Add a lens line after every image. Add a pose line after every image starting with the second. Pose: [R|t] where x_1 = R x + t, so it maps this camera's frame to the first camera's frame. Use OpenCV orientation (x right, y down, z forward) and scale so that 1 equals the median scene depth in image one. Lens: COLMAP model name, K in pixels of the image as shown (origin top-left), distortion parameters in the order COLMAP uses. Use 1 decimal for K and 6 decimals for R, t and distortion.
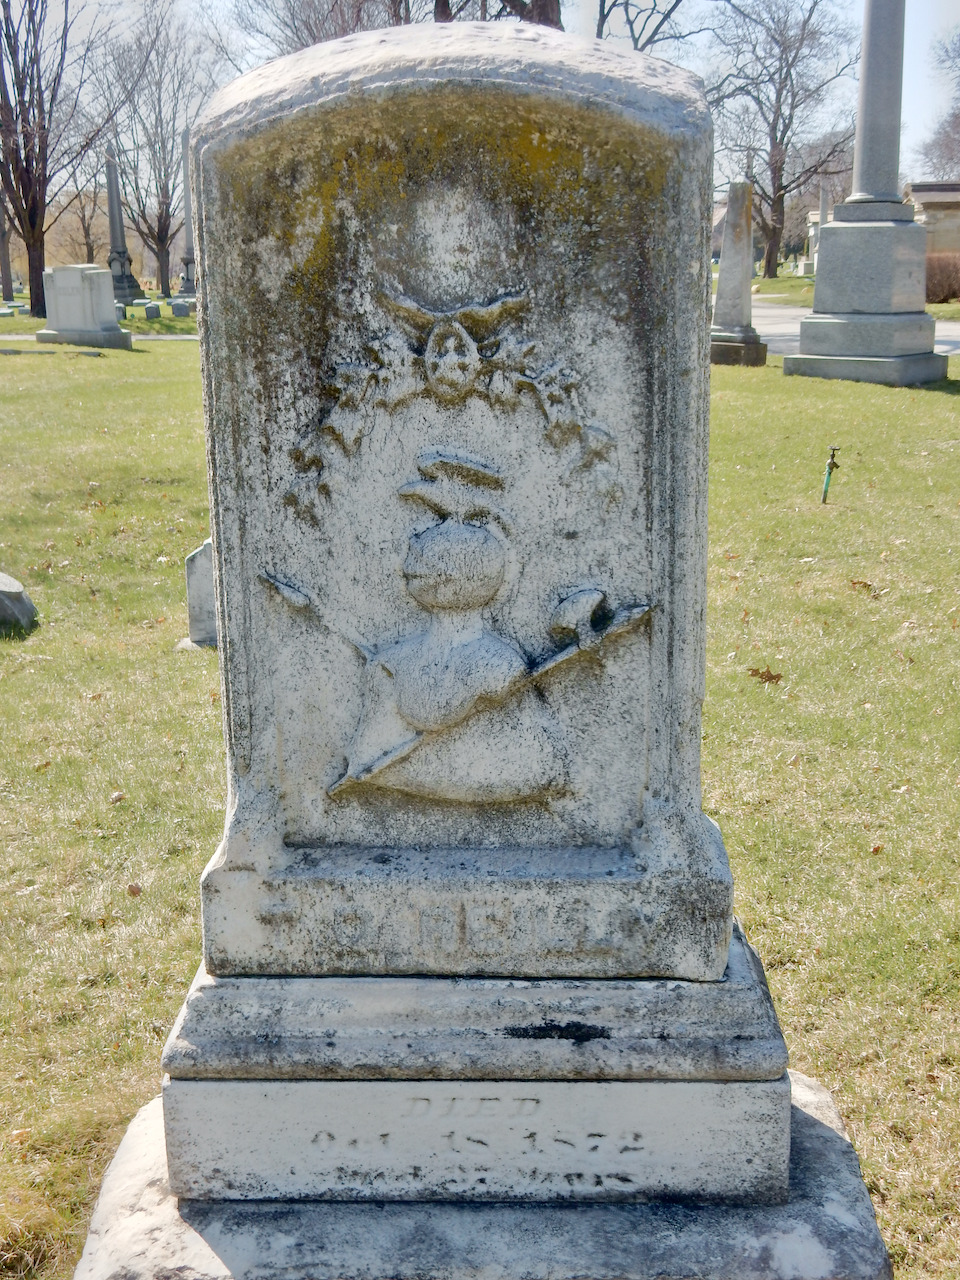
lens RADIAL K [[1612.0, 0, 478.1], [0, 1612.0, 644.5], [0, 0, 1]] dist [0.315465, 0.000000]
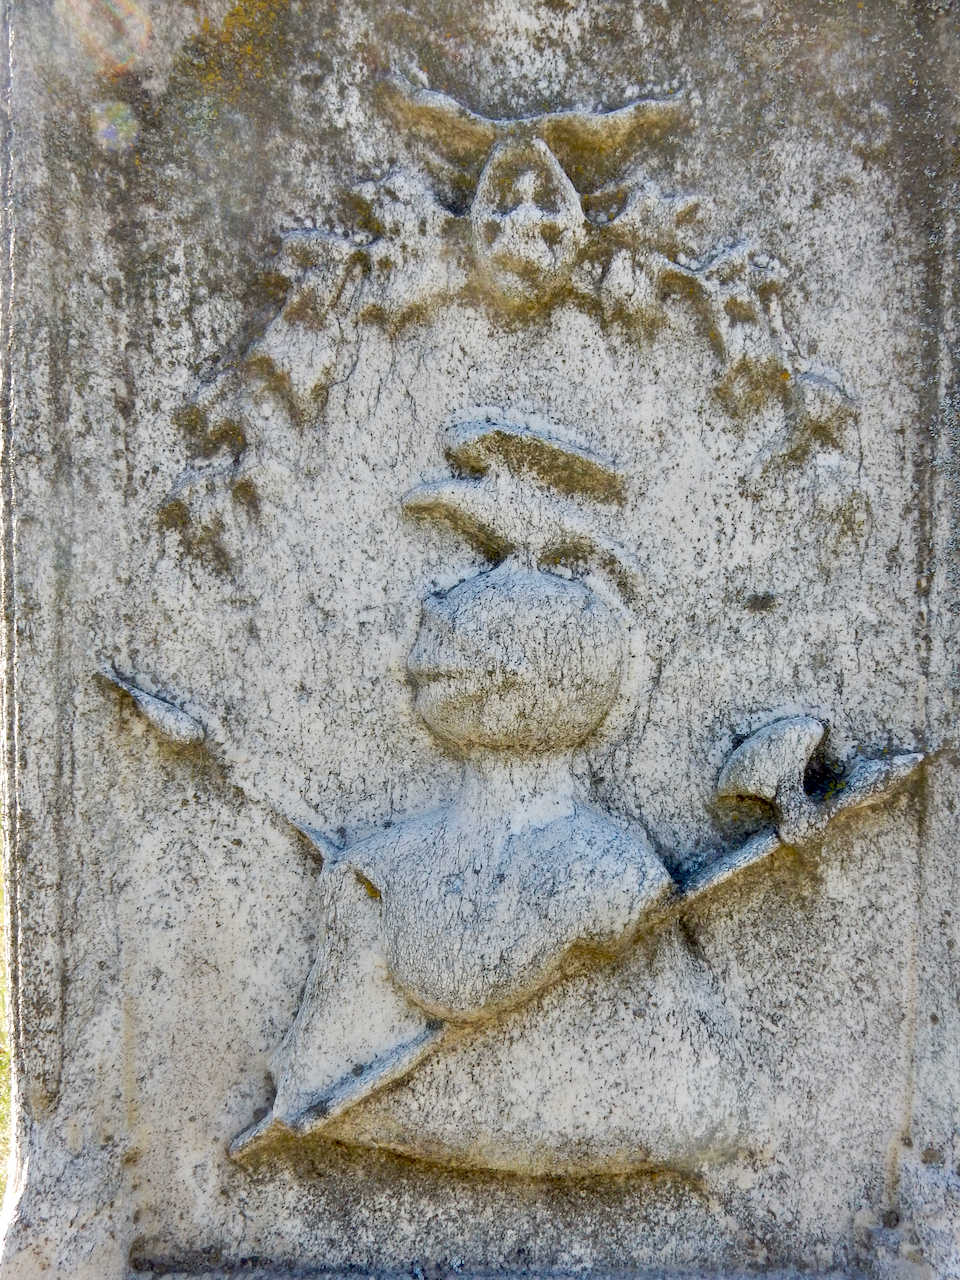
lens RADIAL K [[1365.6, 0, 488.8], [0, 1365.6, 653.5], [0, 0, 1]] dist [0.010456, 0.000000]
pose [[0.997256, 0.021468, 0.070851, -0.051319], [-0.009343, 0.985877, -0.167208, 0.016161], [-0.073440, 0.166087, 0.983373, 0.609671]]
